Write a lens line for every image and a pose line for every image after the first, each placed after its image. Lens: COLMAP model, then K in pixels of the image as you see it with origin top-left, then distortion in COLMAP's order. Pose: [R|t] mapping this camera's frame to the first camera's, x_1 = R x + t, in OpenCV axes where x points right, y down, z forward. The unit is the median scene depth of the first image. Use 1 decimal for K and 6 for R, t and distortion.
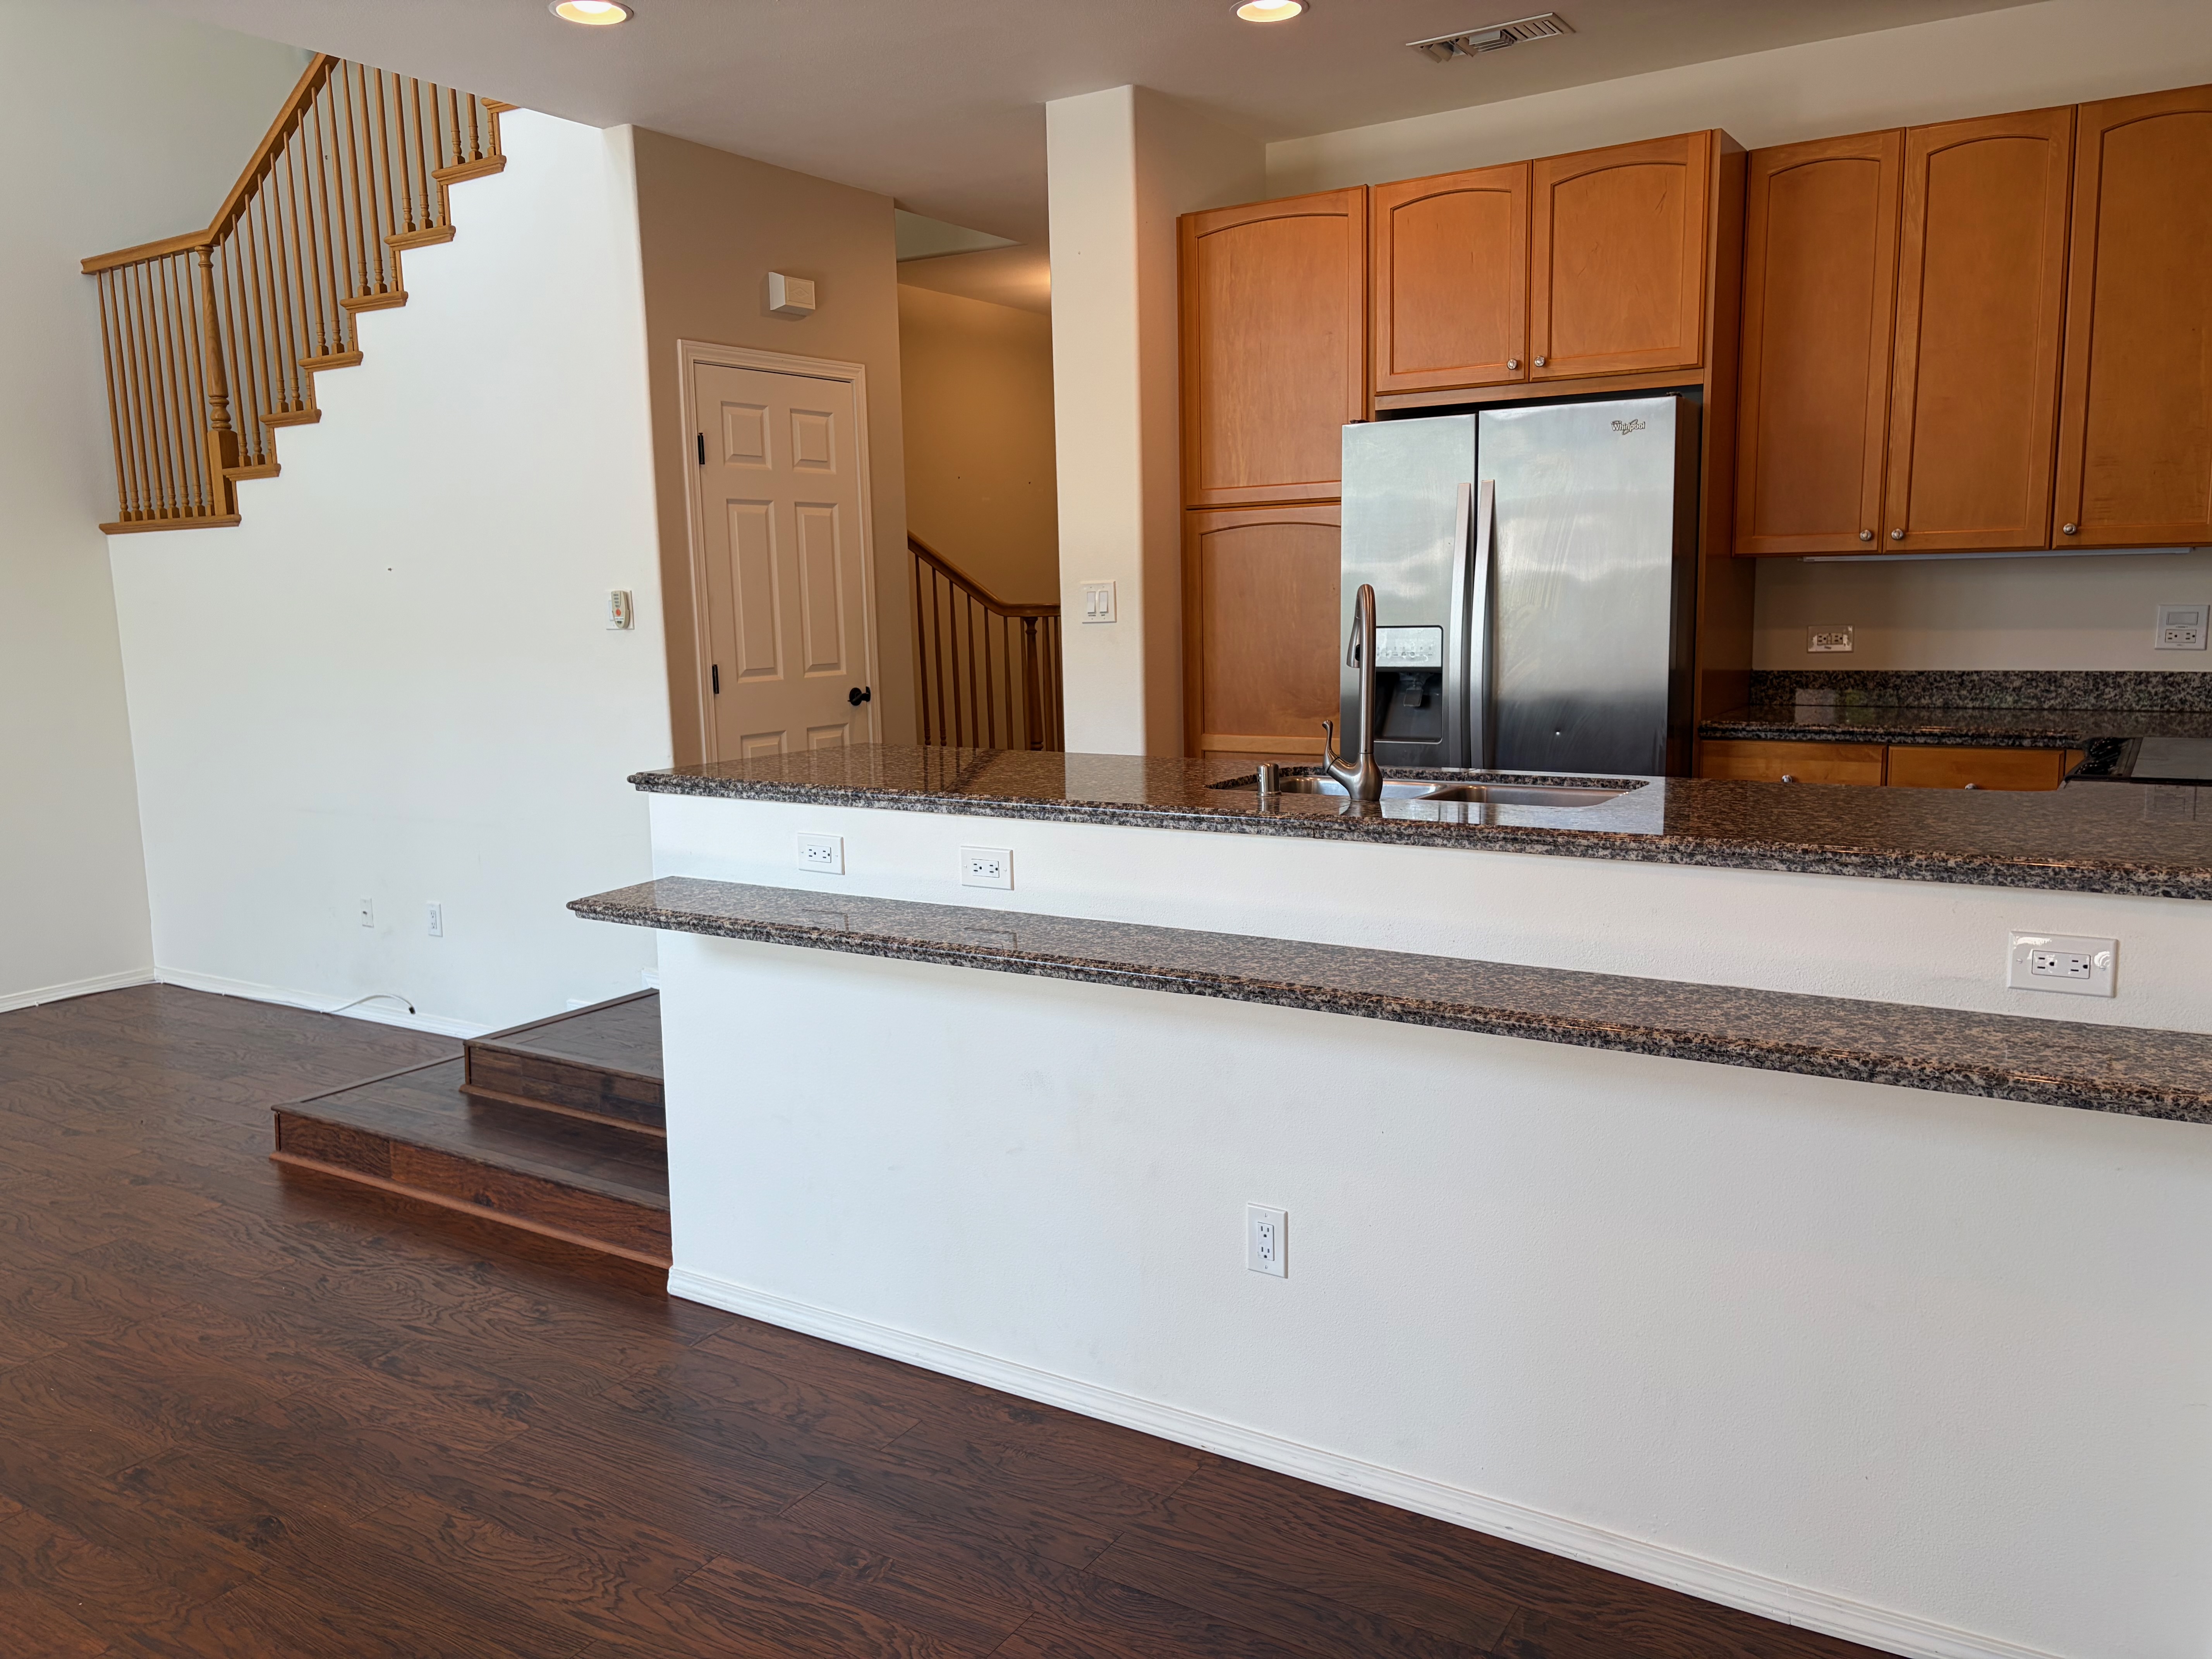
lens RADIAL K [[1665.2, 0, 1106.0], [0, 1665.2, 829.5], [0, 0, 1]] dist [0.047173, -0.065224]
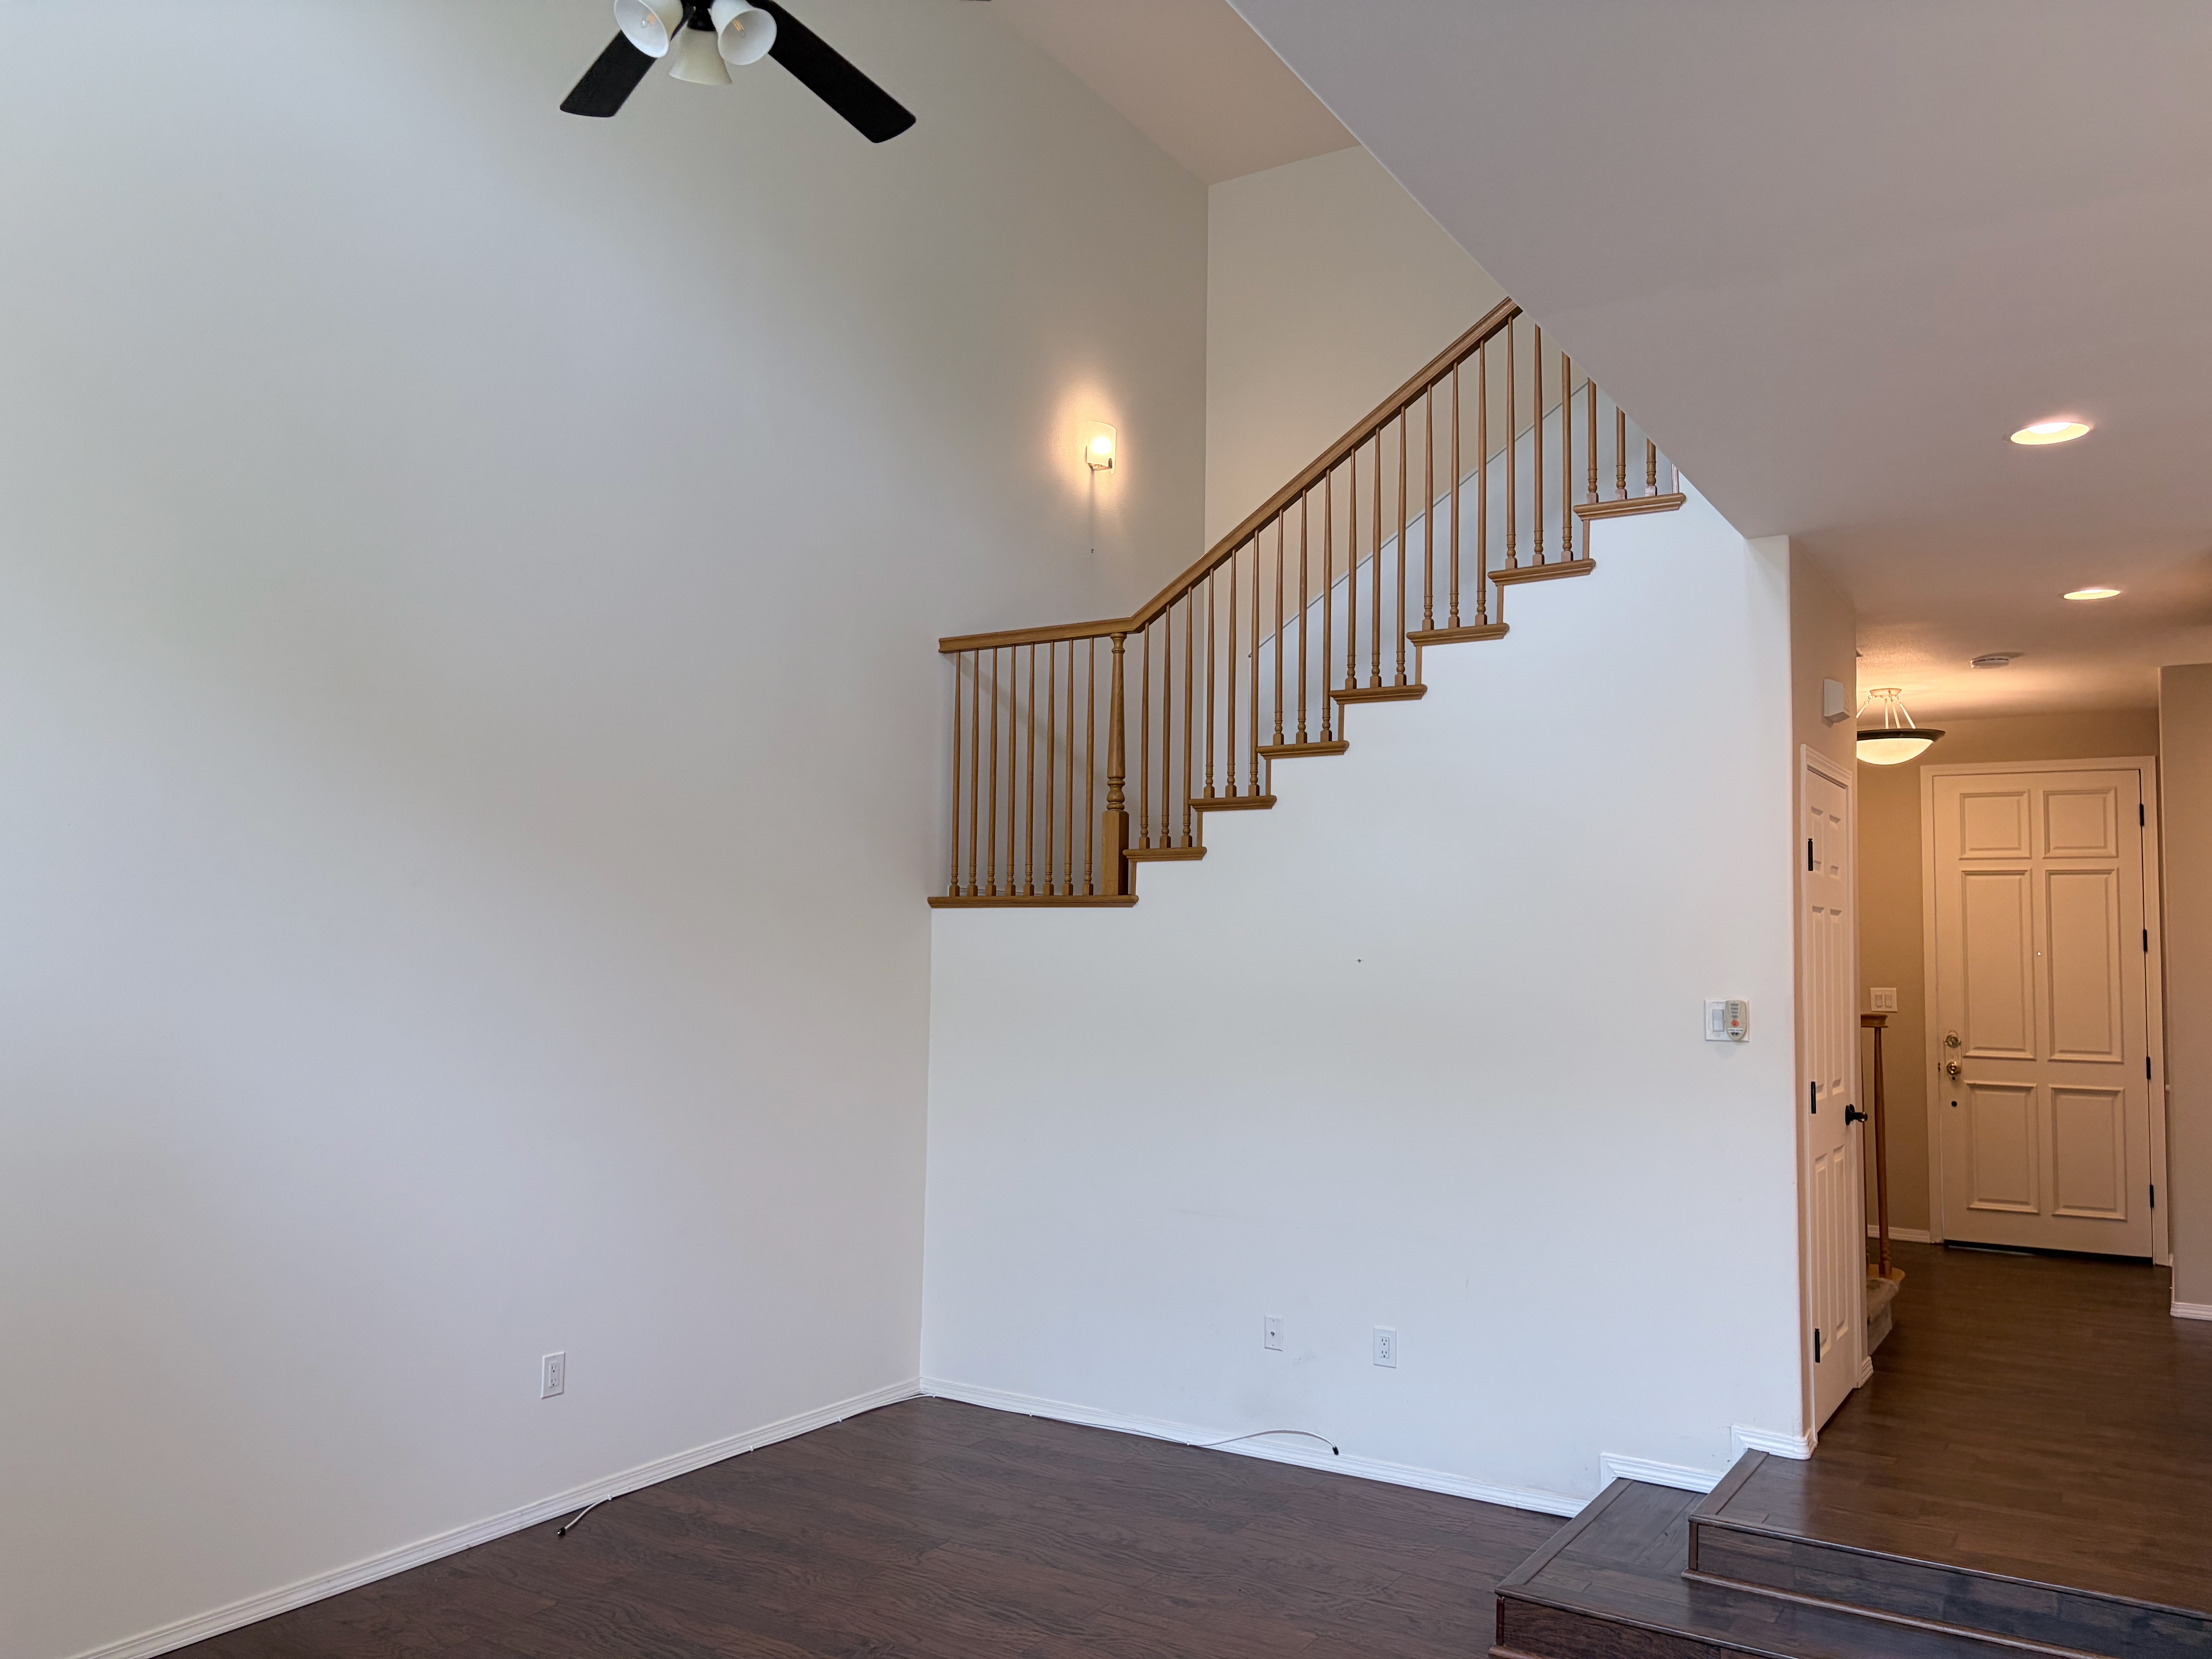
lens RADIAL K [[1665.2, 0, 1106.0], [0, 1665.2, 829.5], [0, 0, 1]] dist [0.047173, -0.065224]
pose [[0.999167, 0.036988, -0.017246, -0.661021], [-0.039893, 0.974326, -0.221577, -0.014742], [0.008608, 0.222081, 0.974990, 0.070683]]
